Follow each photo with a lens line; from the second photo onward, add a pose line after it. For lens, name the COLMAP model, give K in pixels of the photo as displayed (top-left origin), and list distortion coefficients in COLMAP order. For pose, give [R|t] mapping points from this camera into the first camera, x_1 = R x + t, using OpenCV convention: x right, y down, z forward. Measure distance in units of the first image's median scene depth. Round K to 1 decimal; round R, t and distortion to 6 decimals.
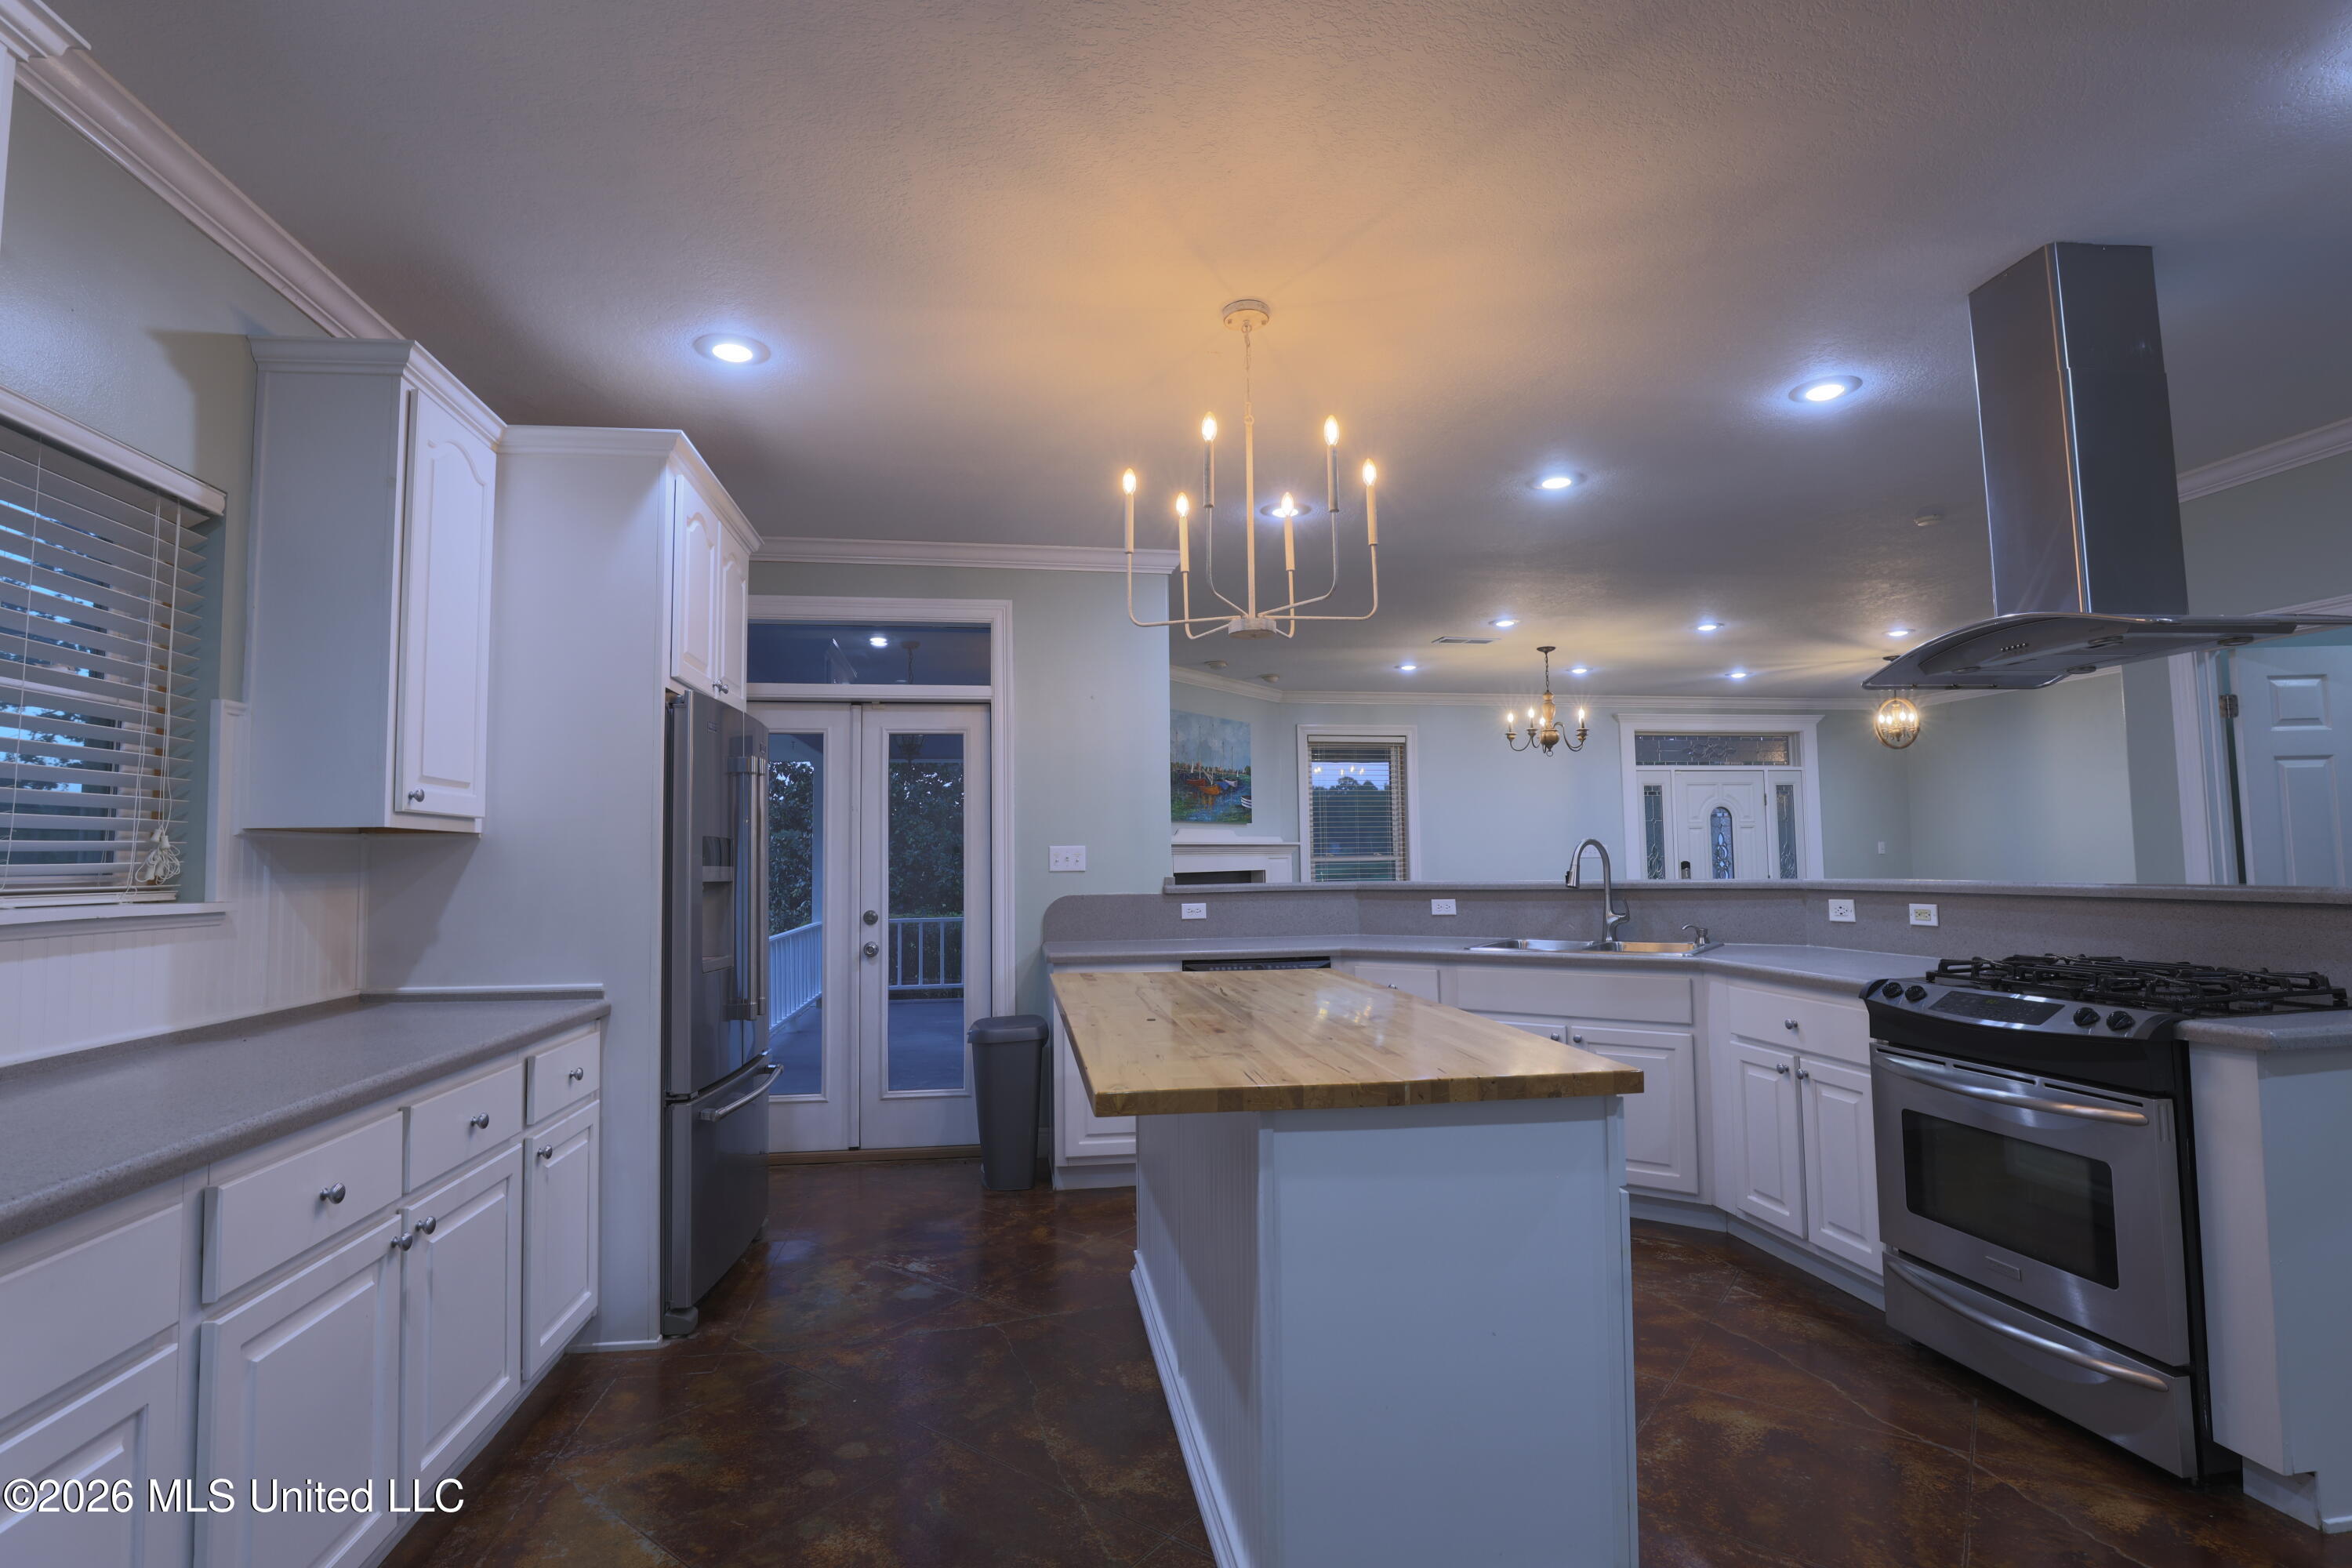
lens RADIAL K [[1130.8, 0, 1169.9], [0, 1130.8, 779.2], [0, 0, 1]] dist [-0.045849, 0.014235]
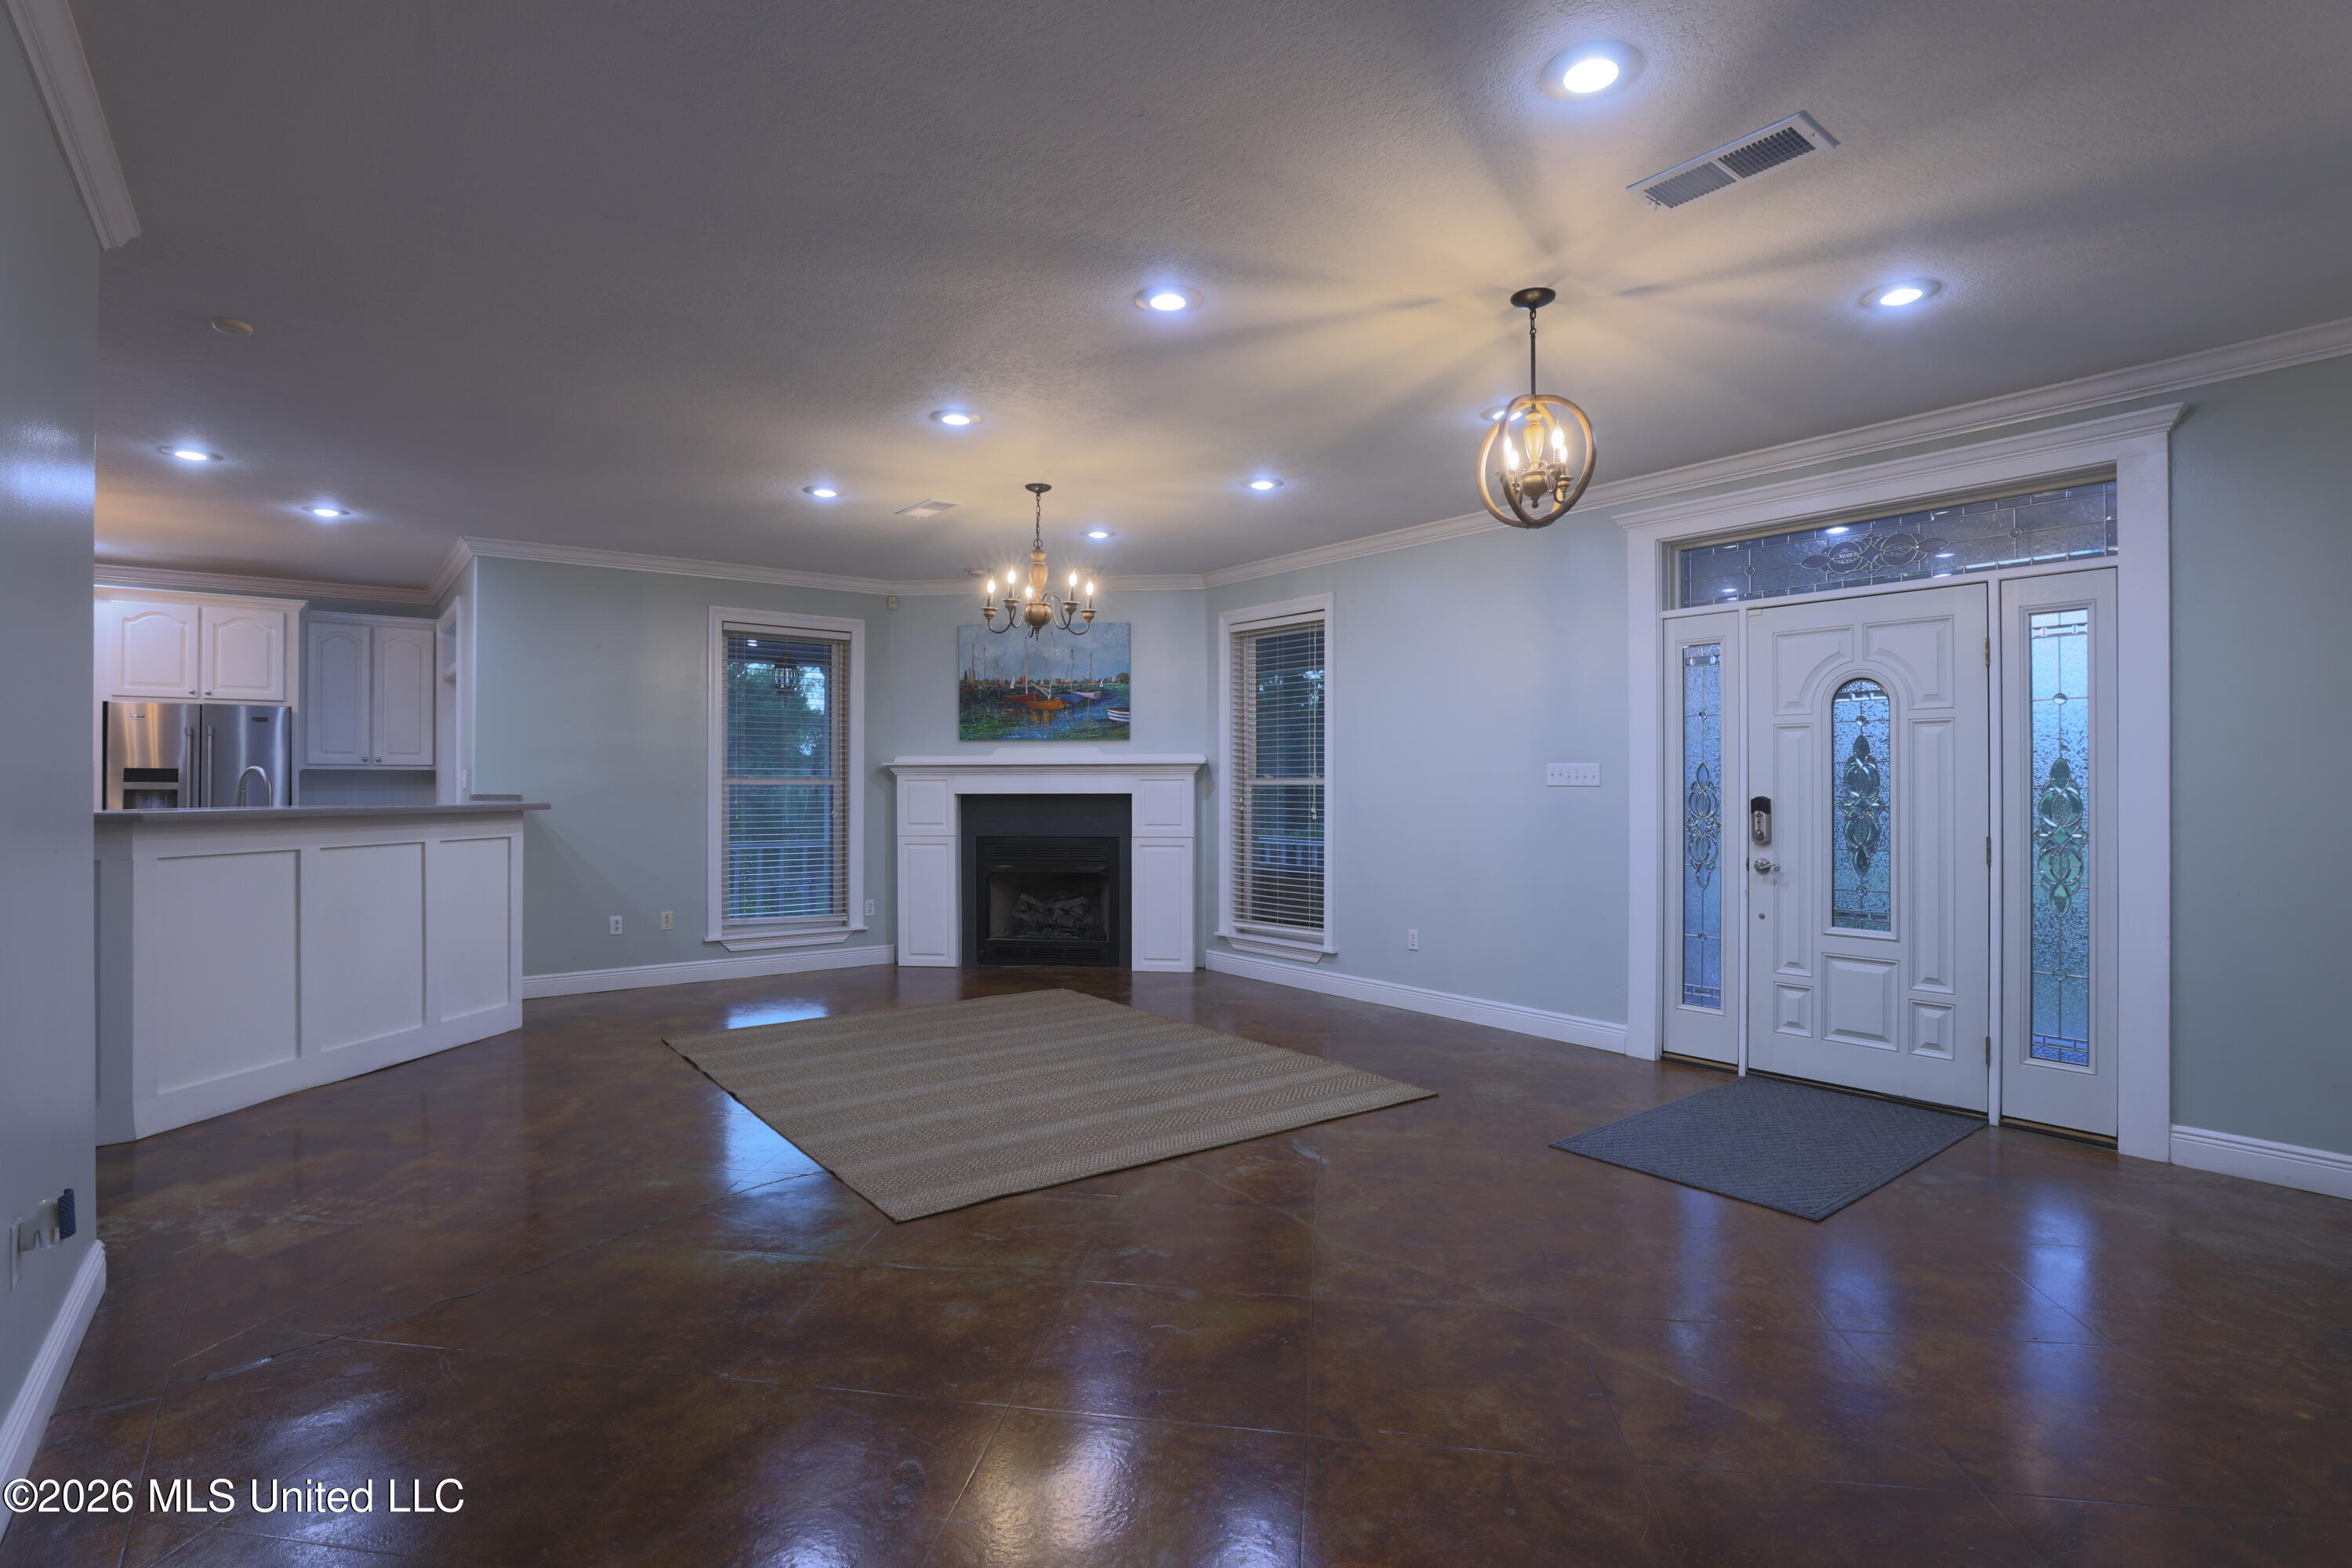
lens RADIAL K [[1130.8, 0, 1169.9], [0, 1130.8, 779.2], [0, 0, 1]] dist [-0.045849, 0.014235]
pose [[0.484230, 0.010227, -0.874881, 0.907209], [0.057191, 0.997423, 0.043313, 0.036603], [0.873070, -0.071009, 0.482397, 0.658059]]
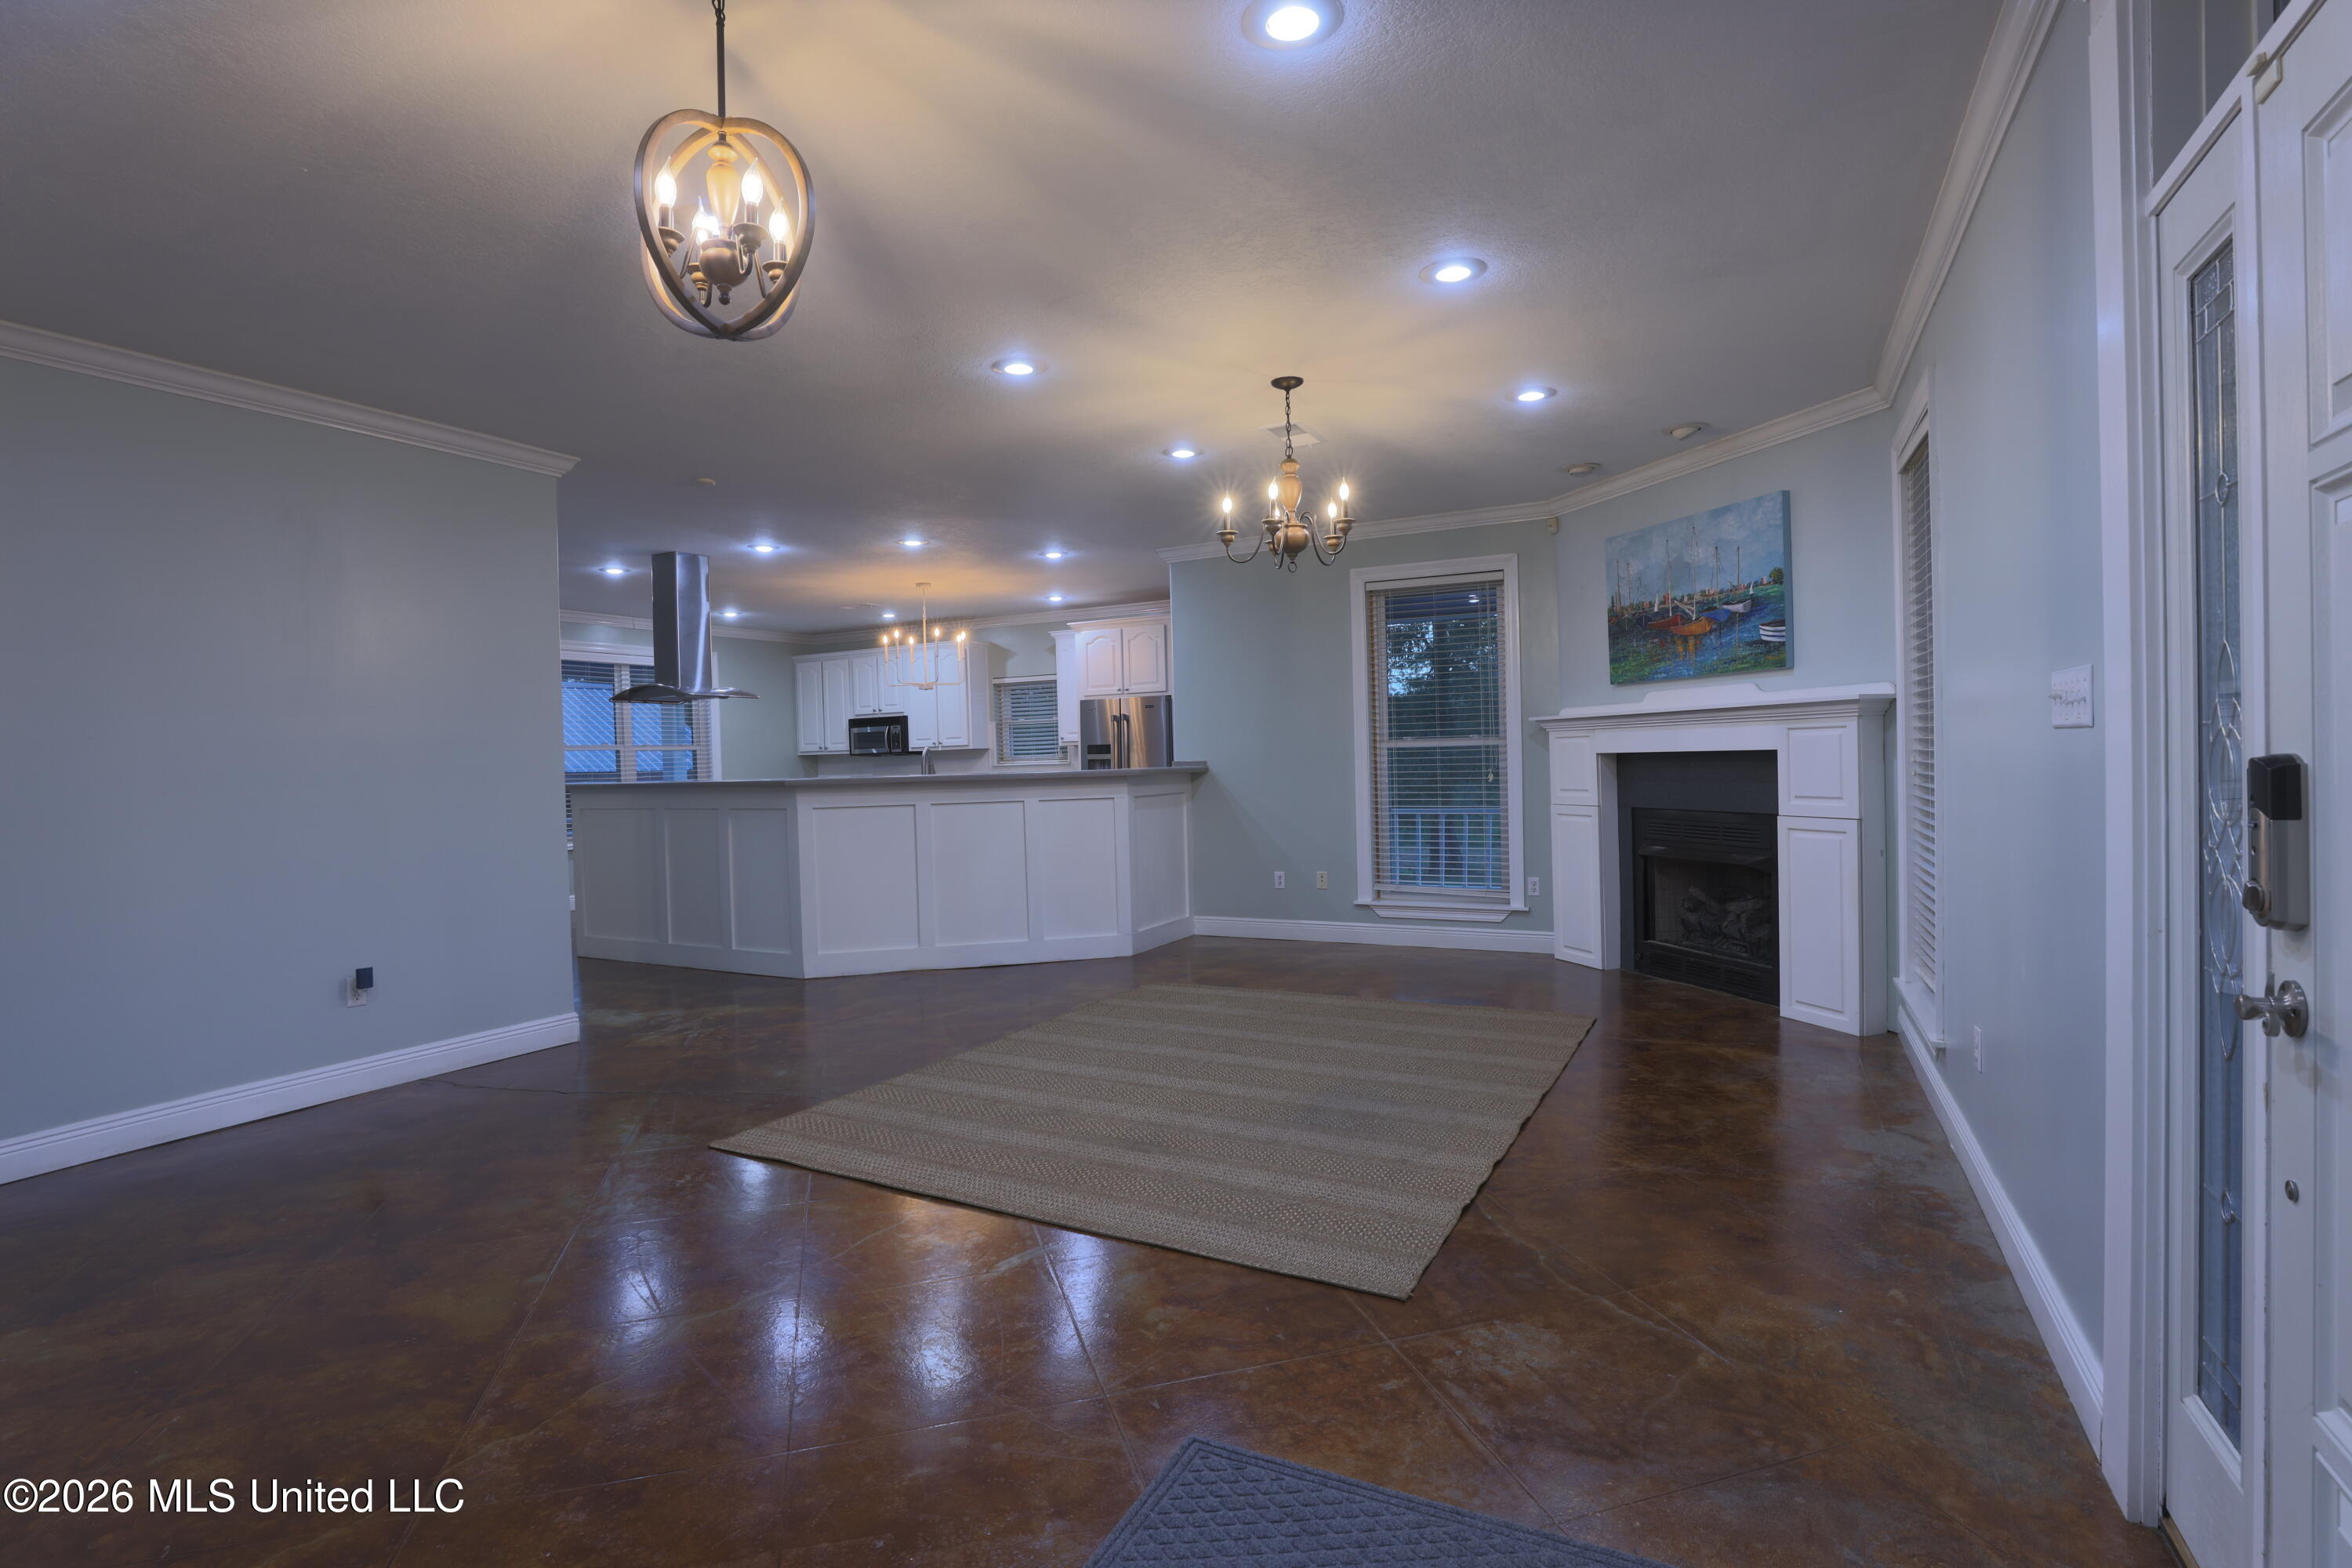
lens RADIAL K [[1130.8, 0, 1169.9], [0, 1130.8, 779.2], [0, 0, 1]] dist [-0.045849, 0.014235]
pose [[-0.590413, 0.046232, -0.805776, 0.767485], [0.094051, 0.995498, -0.011796, 0.078272], [0.801603, -0.082748, -0.592103, 1.164856]]
